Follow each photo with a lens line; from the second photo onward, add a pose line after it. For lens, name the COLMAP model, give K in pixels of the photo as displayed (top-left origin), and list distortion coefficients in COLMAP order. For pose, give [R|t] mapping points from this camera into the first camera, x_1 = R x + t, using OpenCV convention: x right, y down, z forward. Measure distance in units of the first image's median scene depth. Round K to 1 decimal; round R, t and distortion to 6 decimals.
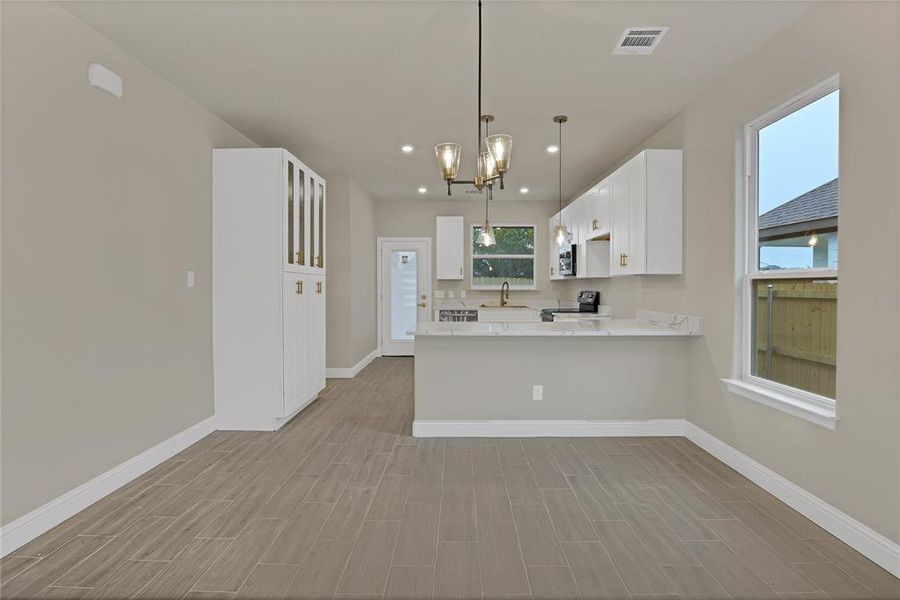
lens RADIAL K [[474.7, 0, 447.2], [0, 474.7, 296.5], [0, 0, 1]] dist [-0.005116, -0.000624]
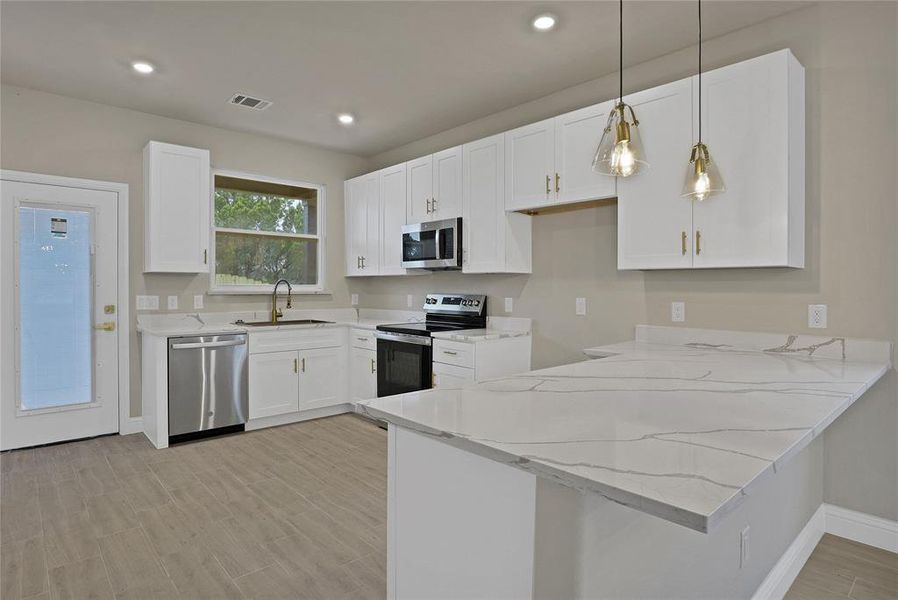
lens RADIAL K [[503.6, 0, 428.2], [0, 503.6, 289.9], [0, 0, 1]] dist [-0.002346, 0.000205]
pose [[0.754832, -0.002825, 0.655912, -0.140631], [0.012780, 0.999864, -0.010401, -0.009247], [-0.655793, 0.016233, 0.754766, 0.424401]]
